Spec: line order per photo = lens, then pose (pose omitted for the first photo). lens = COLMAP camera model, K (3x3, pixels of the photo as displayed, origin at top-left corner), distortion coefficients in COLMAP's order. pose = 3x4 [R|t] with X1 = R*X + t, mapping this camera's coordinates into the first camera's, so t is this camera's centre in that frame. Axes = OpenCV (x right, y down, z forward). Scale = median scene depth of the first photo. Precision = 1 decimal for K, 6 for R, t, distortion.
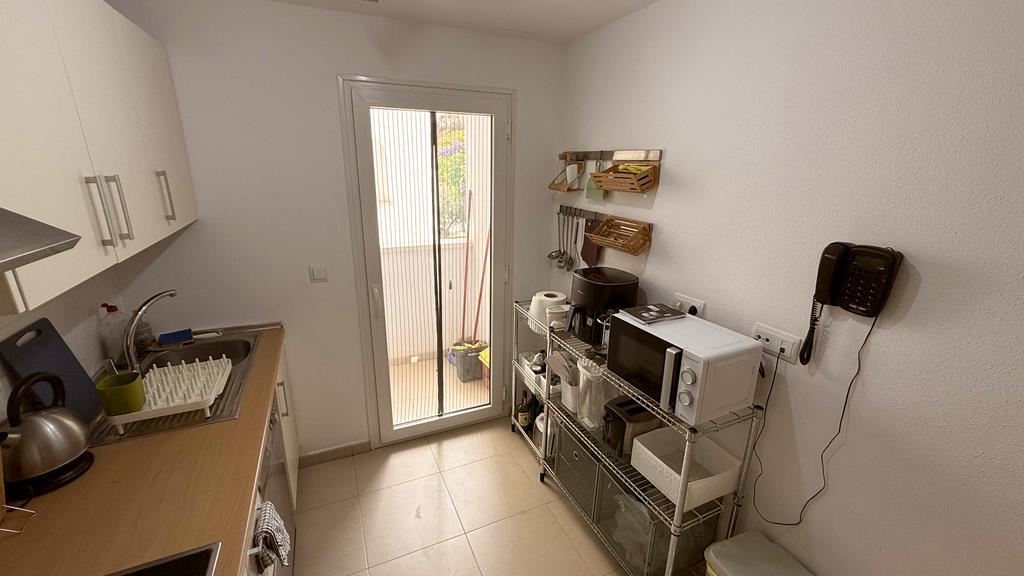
lens RADIAL K [[407.9, 0, 510.9], [0, 407.9, 286.6], [0, 0, 1]] dist [-0.000164, 0.000353]
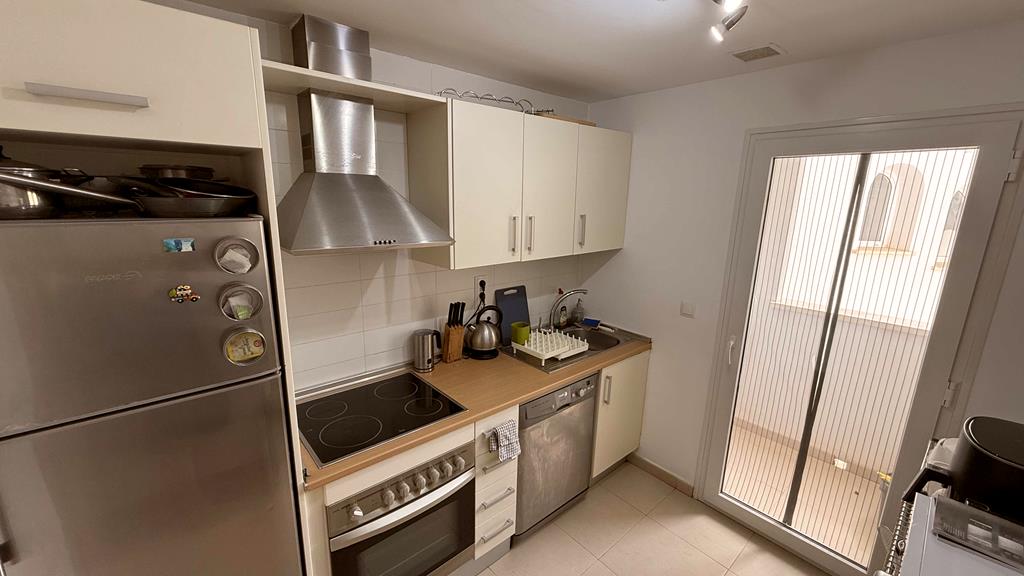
lens RADIAL K [[407.9, 0, 512.6], [0, 407.9, 289.7], [0, 0, 1]] dist [-0.000164, 0.000353]
pose [[0.291222, 0.206941, -0.934005, 0.450251], [-0.294269, 0.948364, 0.118370, -0.080588], [0.910272, 0.240377, 0.337081, 0.197485]]
